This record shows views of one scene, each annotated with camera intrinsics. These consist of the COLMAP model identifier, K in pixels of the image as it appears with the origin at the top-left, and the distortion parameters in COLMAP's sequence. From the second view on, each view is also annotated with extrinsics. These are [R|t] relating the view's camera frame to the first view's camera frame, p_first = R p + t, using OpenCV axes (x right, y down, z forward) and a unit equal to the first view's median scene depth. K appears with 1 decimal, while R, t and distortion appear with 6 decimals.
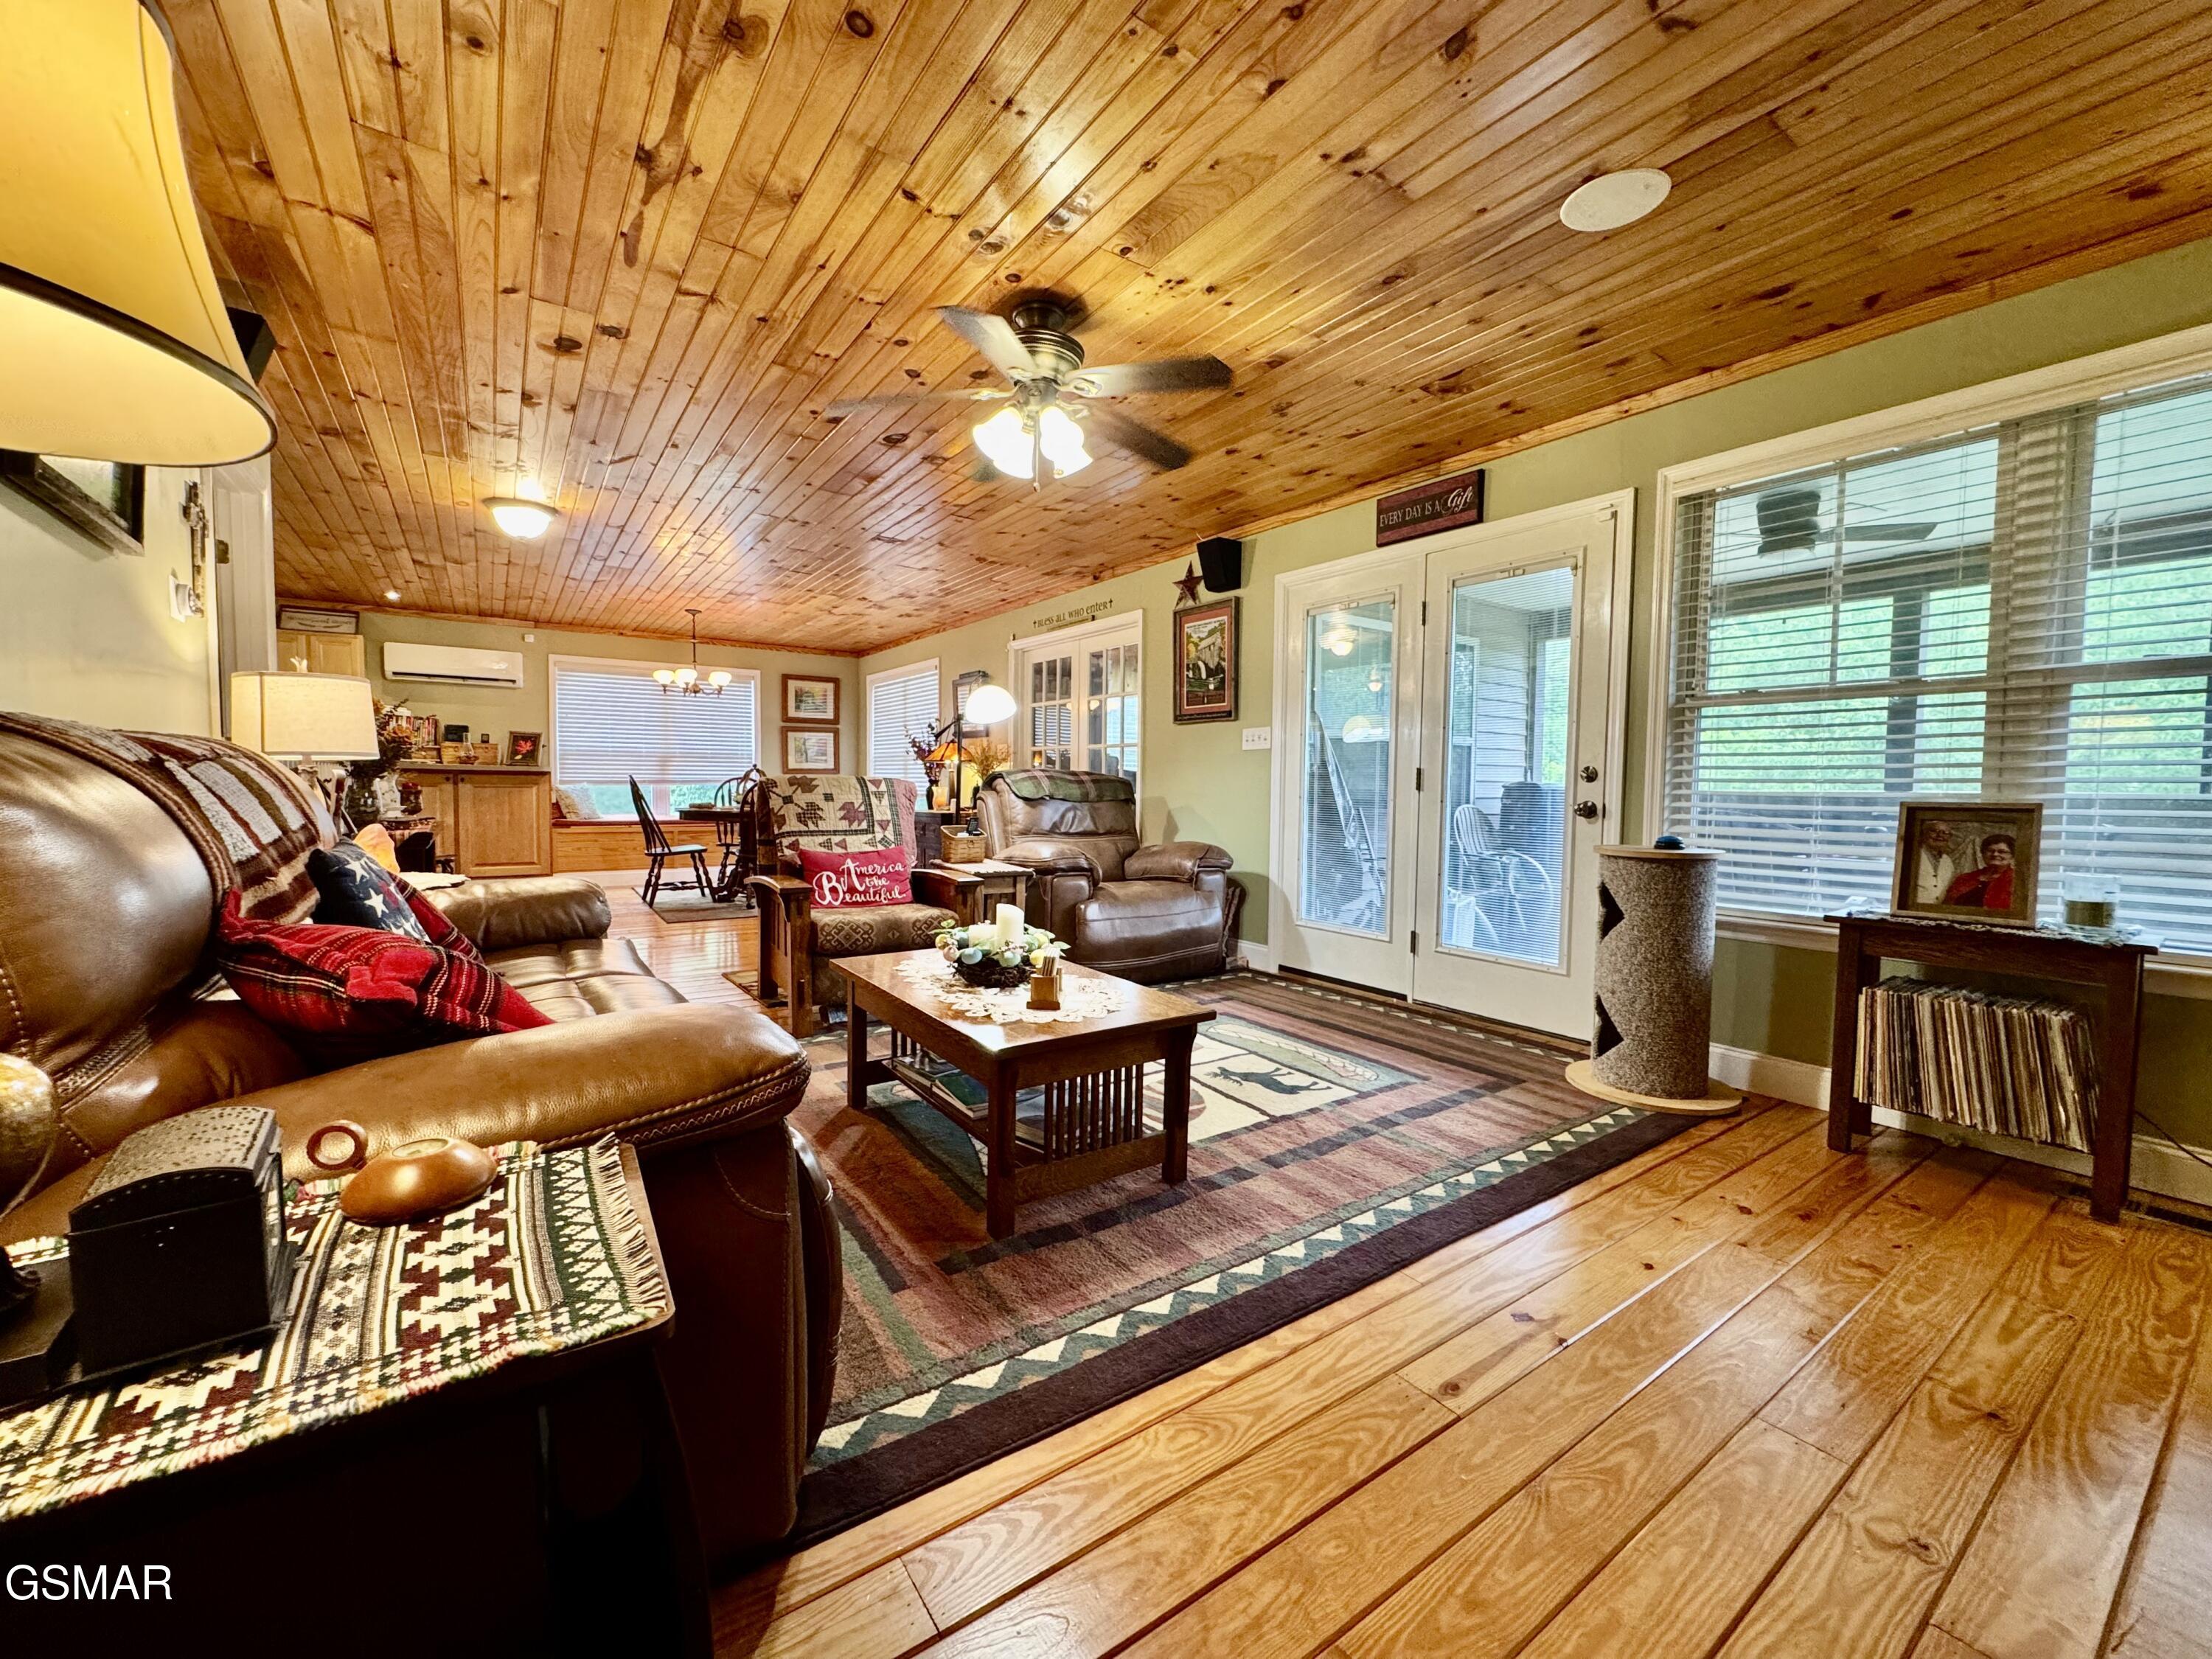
lens RADIAL K [[880.7, 0, 1101.7], [0, 880.7, 825.4], [0, 0, 1]] dist [-0.004415, 0.001074]
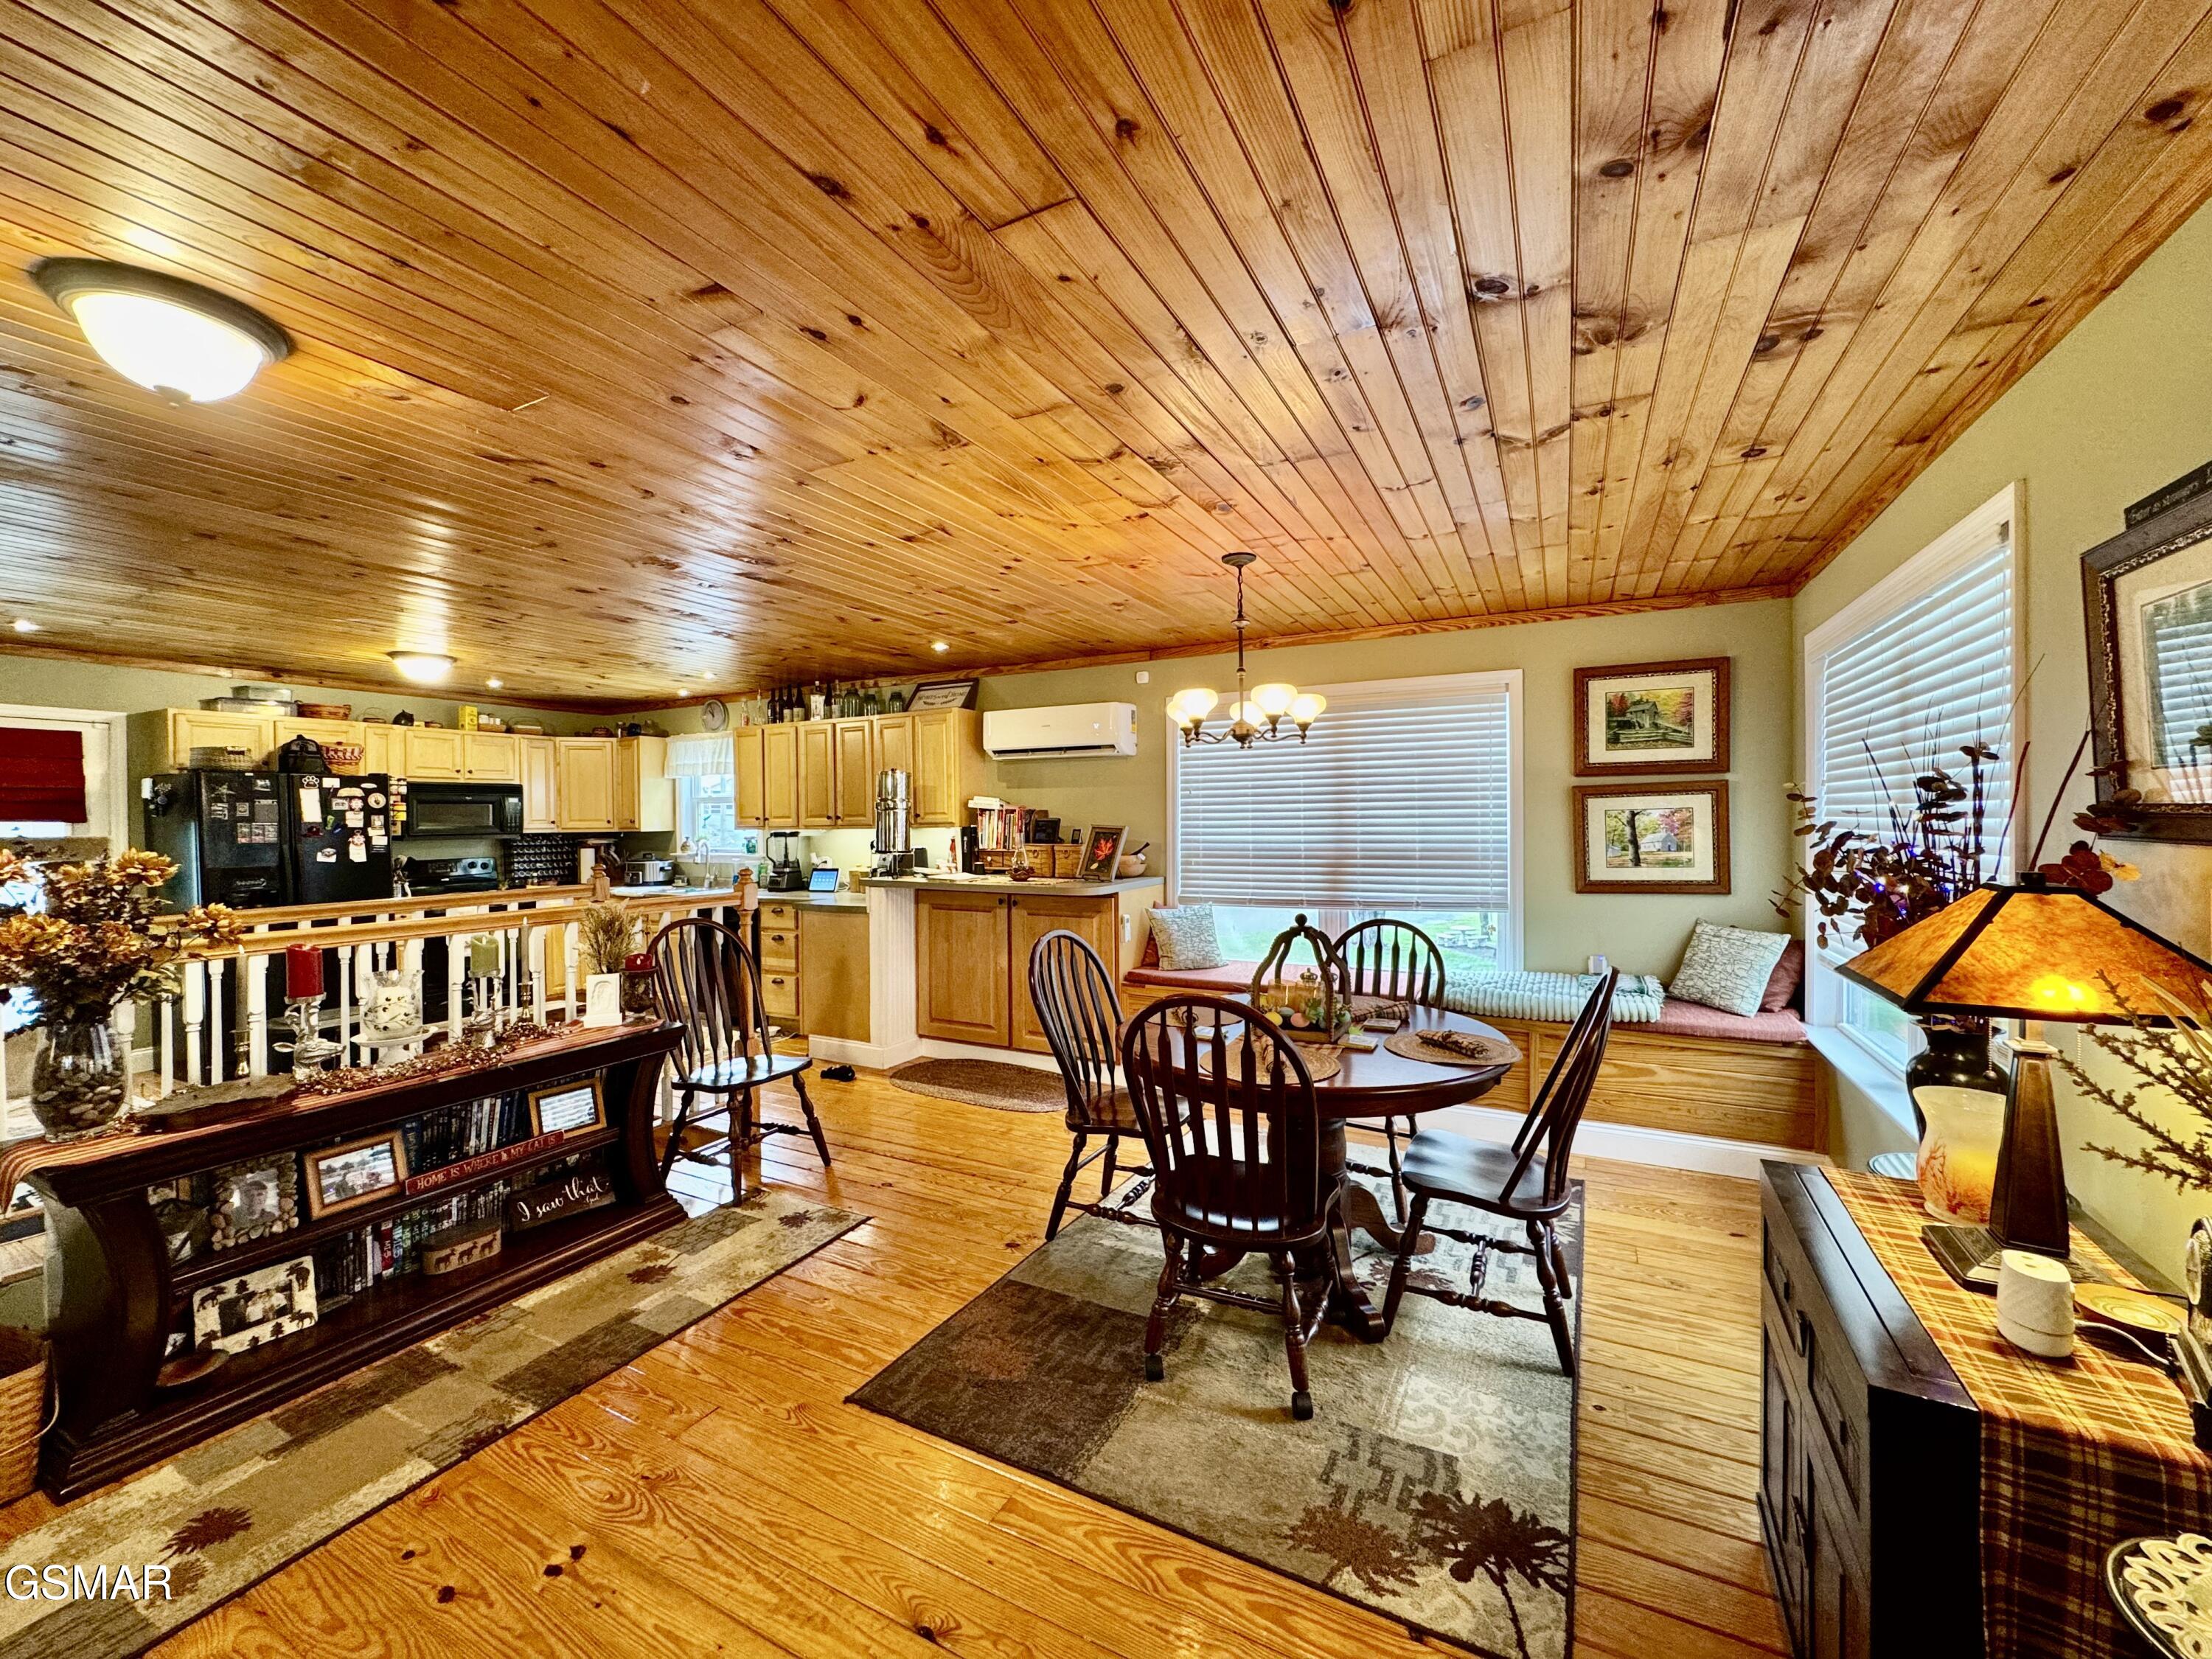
lens RADIAL K [[880.7, 0, 1107.6], [0, 880.7, 827.6], [0, 0, 1]] dist [-0.004415, 0.001074]
pose [[0.465248, -0.007903, -0.885145, -0.183124], [-0.028322, 0.999315, -0.023809, -0.173014], [0.884727, 0.036146, 0.464705, 1.361127]]
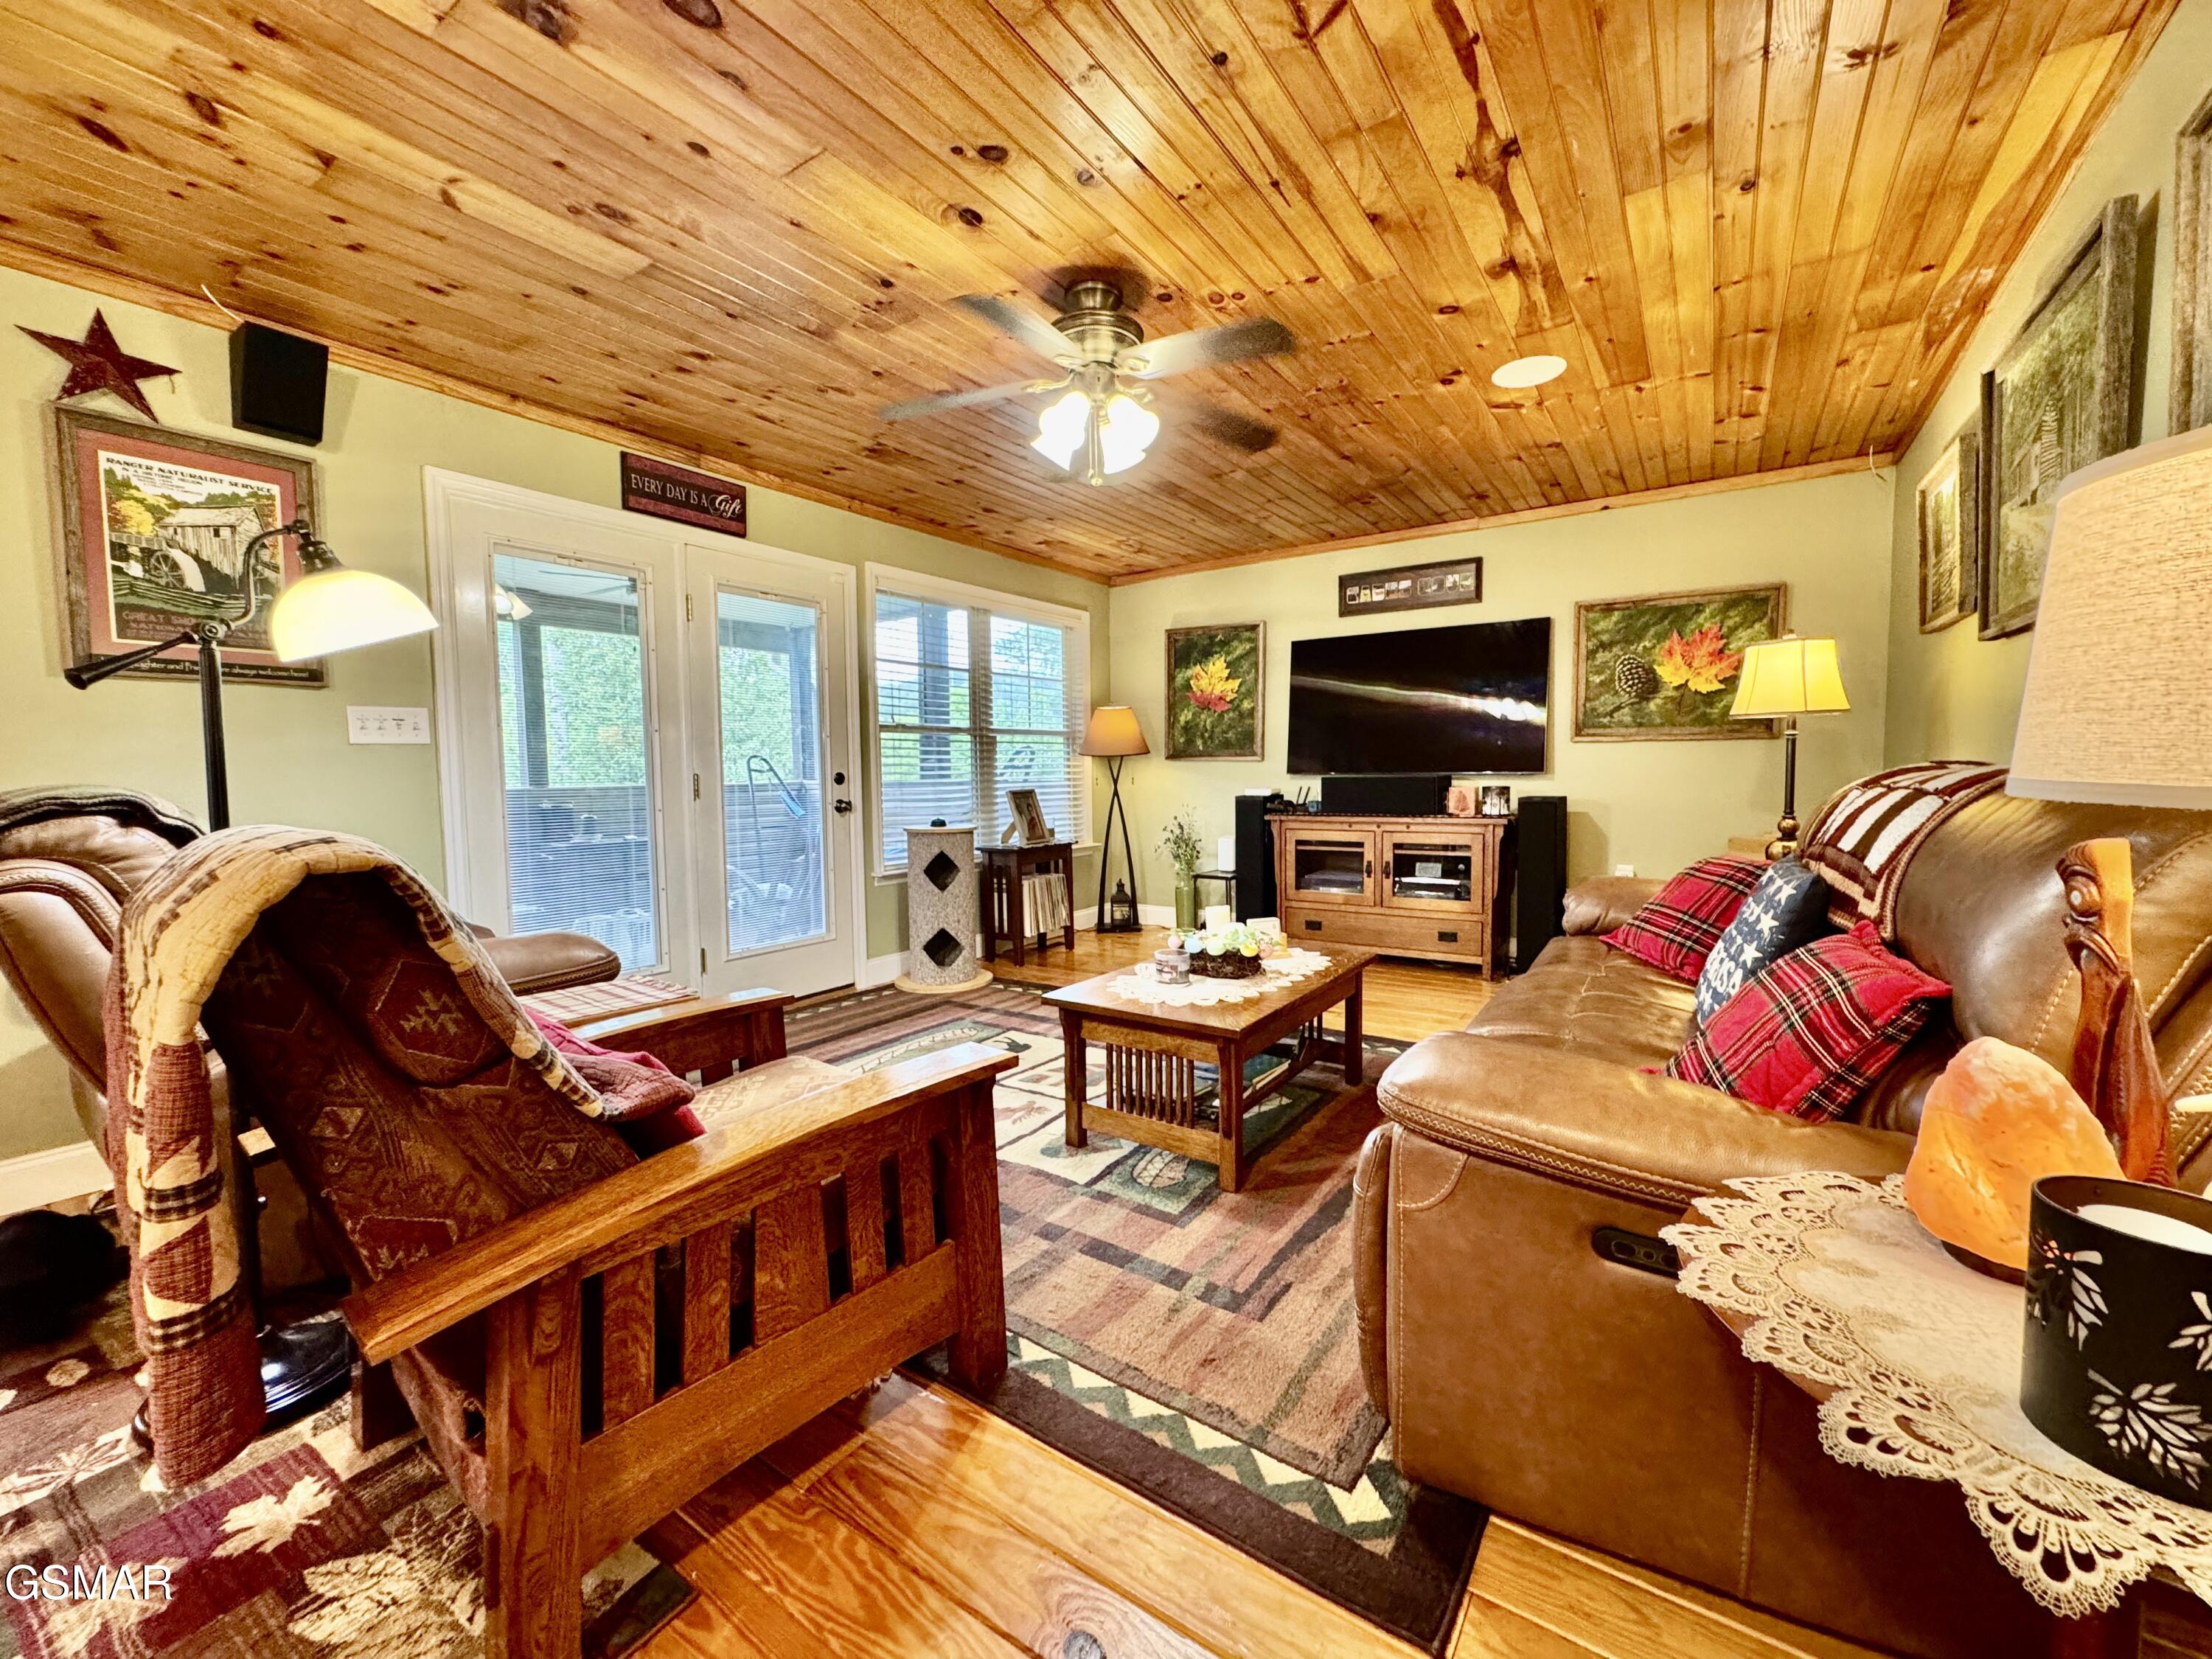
lens RADIAL K [[880.7, 0, 1106.4], [0, 880.7, 824.1], [0, 0, 1]] dist [-0.004415, 0.001074]
pose [[-0.350914, -0.063895, 0.934225, -0.647800], [0.052923, 0.994721, 0.087911, -0.069213], [-0.934911, 0.080291, -0.345680, 0.892713]]
